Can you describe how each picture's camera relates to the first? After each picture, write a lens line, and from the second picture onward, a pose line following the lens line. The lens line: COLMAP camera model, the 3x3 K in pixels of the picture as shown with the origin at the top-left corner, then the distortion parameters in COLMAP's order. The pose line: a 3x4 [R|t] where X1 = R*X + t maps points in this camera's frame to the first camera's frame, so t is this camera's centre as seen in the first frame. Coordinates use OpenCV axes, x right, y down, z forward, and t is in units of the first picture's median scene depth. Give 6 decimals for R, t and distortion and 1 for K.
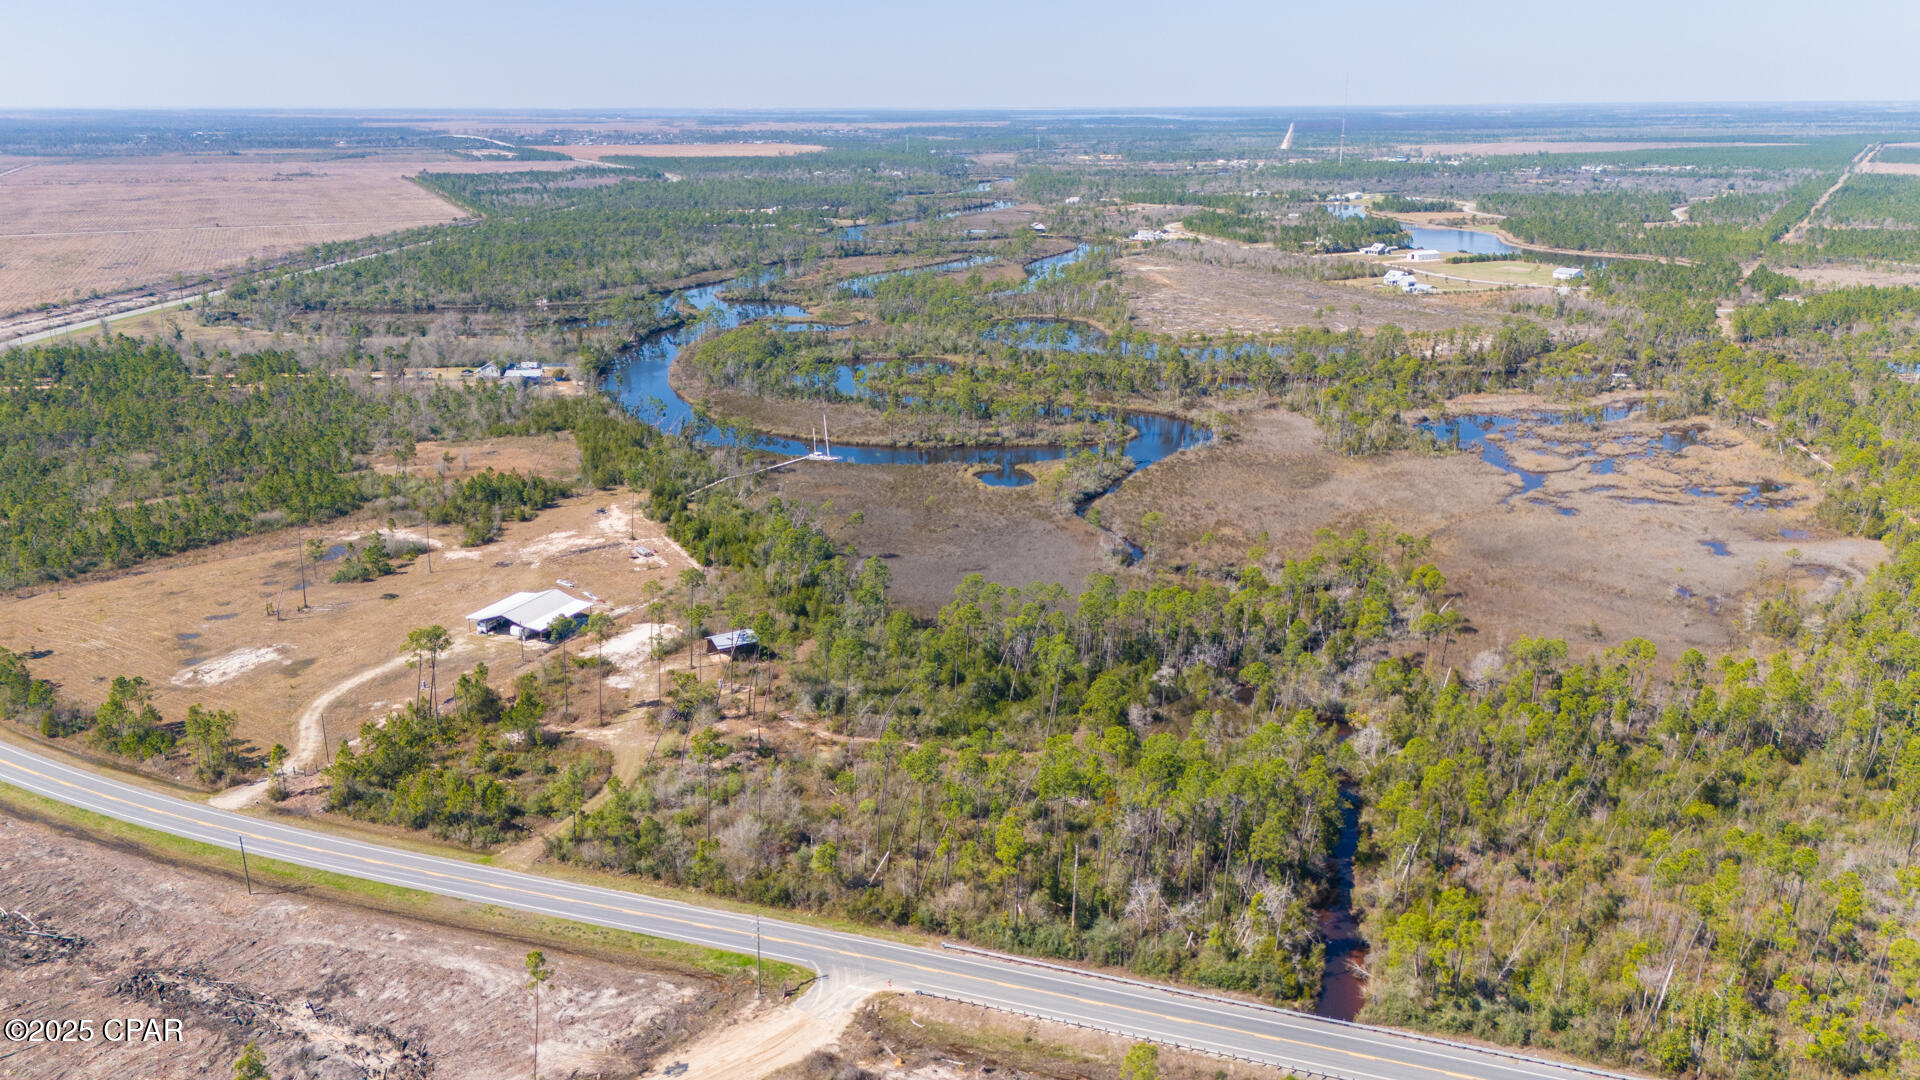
lens RADIAL K [[1400.6, 0, 971.5], [0, 1400.6, 549.9], [0, 0, 1]] dist [0.074588, -0.069993]
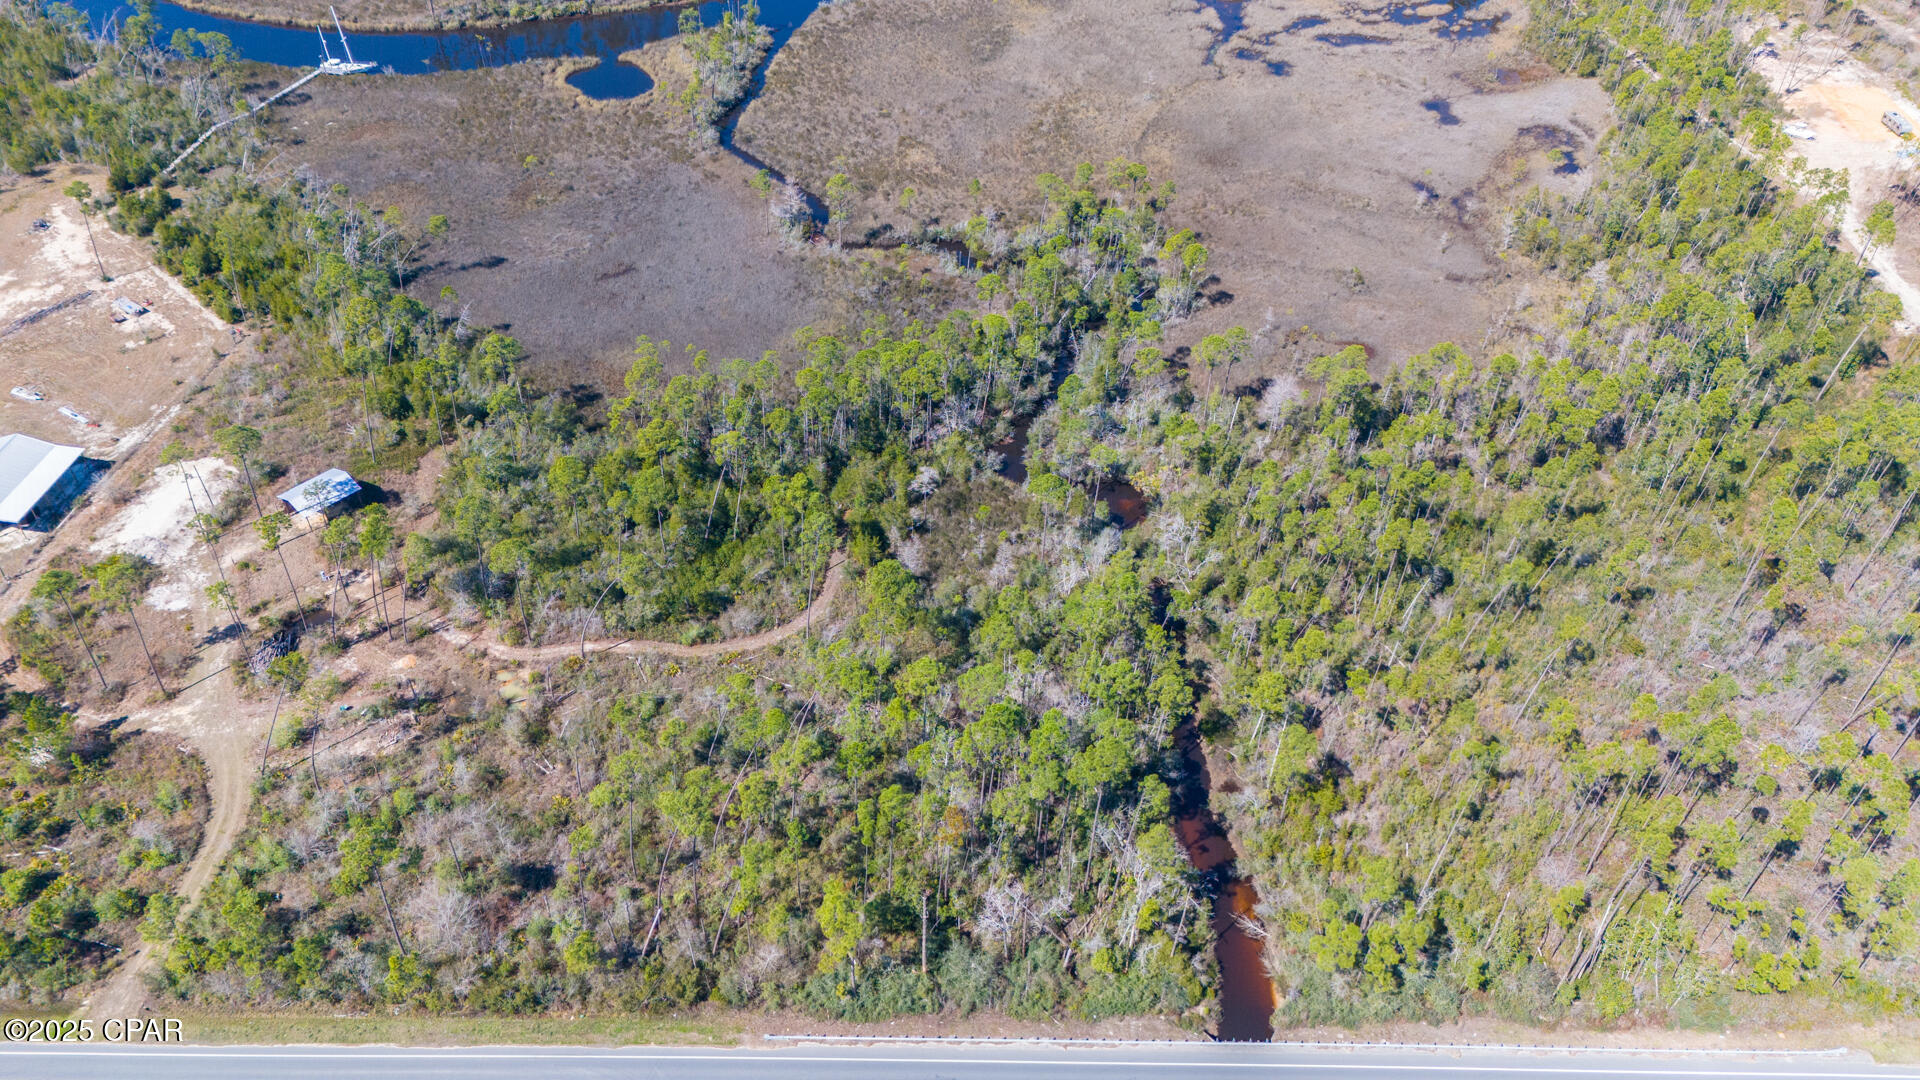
lens RADIAL K [[1400.6, 0, 970.5], [0, 1400.6, 544.2], [0, 0, 1]] dist [0.074588, -0.069993]
pose [[0.952640, -0.191767, 0.236014, -0.024009], [0.083073, 0.910692, 0.404646, -0.145630], [-0.292534, -0.365876, 0.883492, 0.204037]]
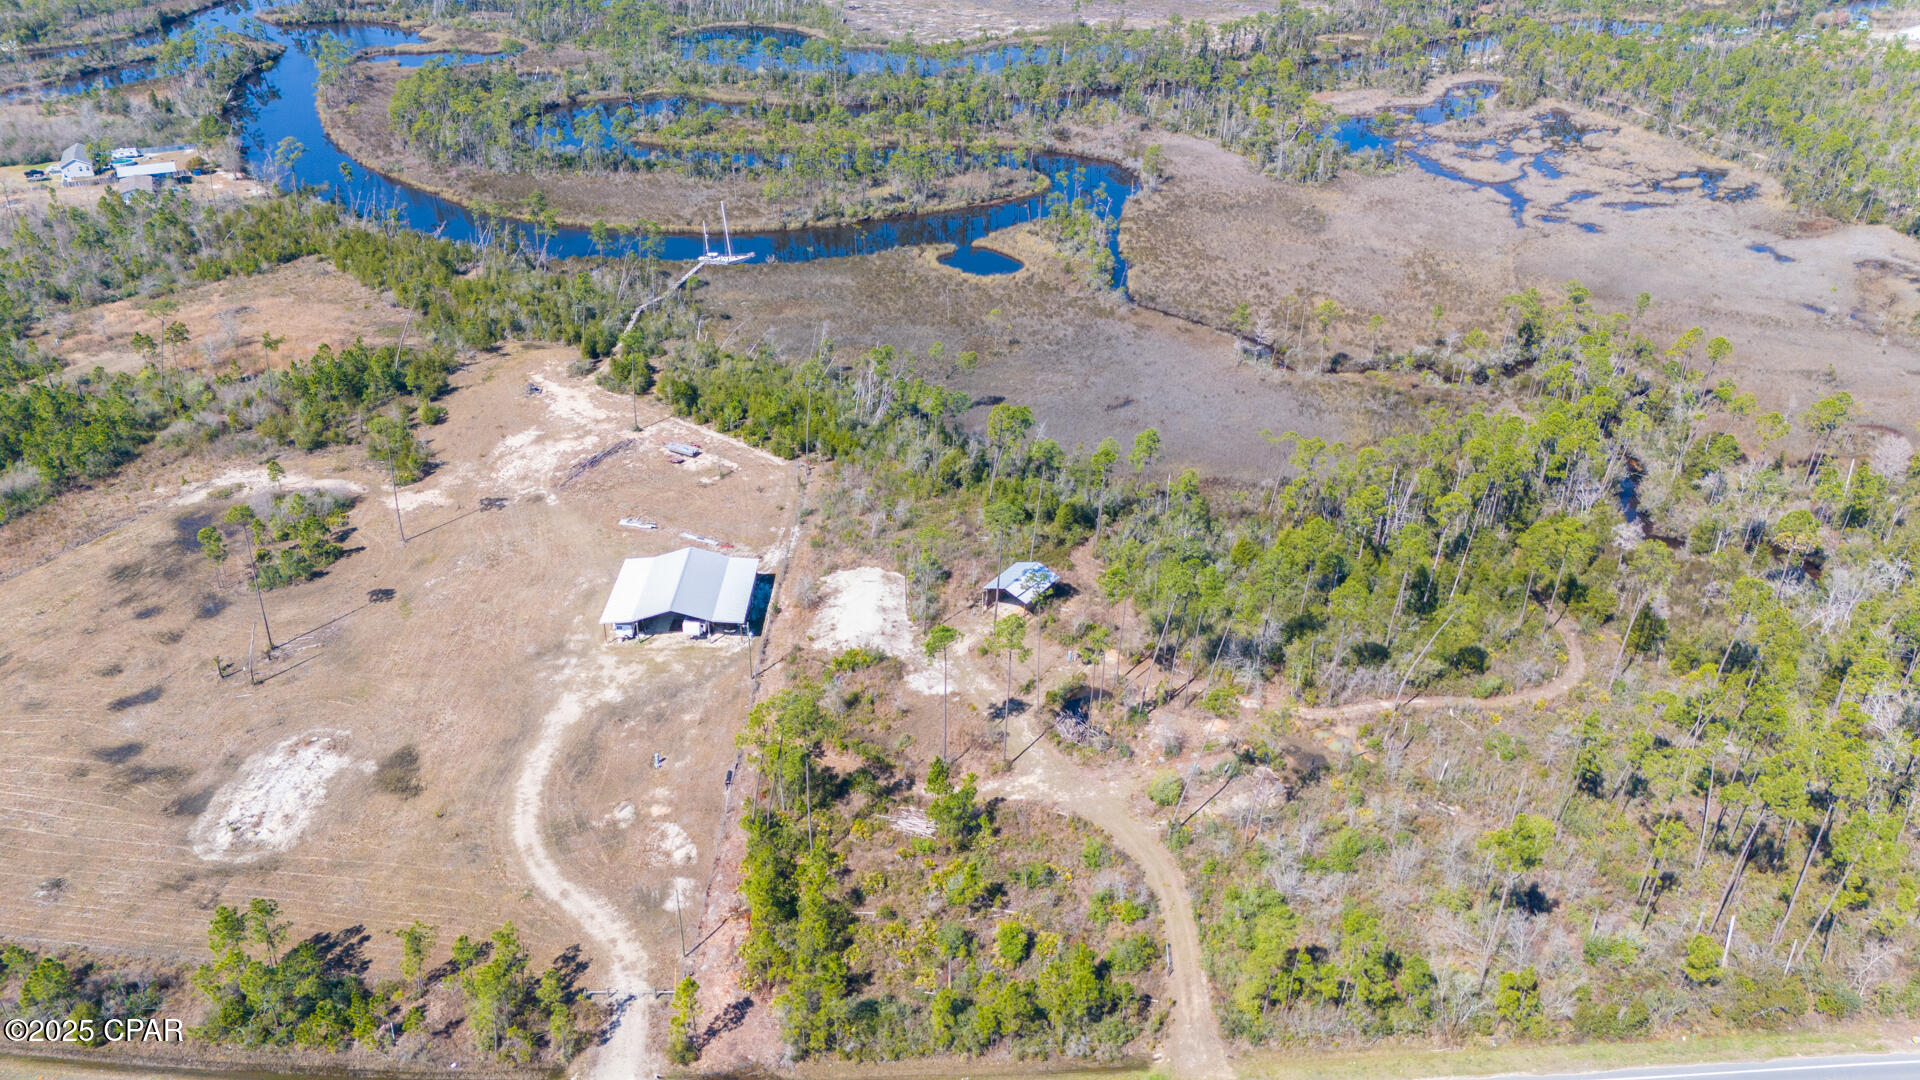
lens RADIAL K [[1400.6, 0, 973.3], [0, 1400.6, 546.6], [0, 0, 1]] dist [0.074588, -0.069993]
pose [[0.919833, -0.190440, 0.342987, -0.351769], [0.115197, 0.966848, 0.227893, -0.095251], [-0.375016, -0.170112, 0.911276, 0.303066]]
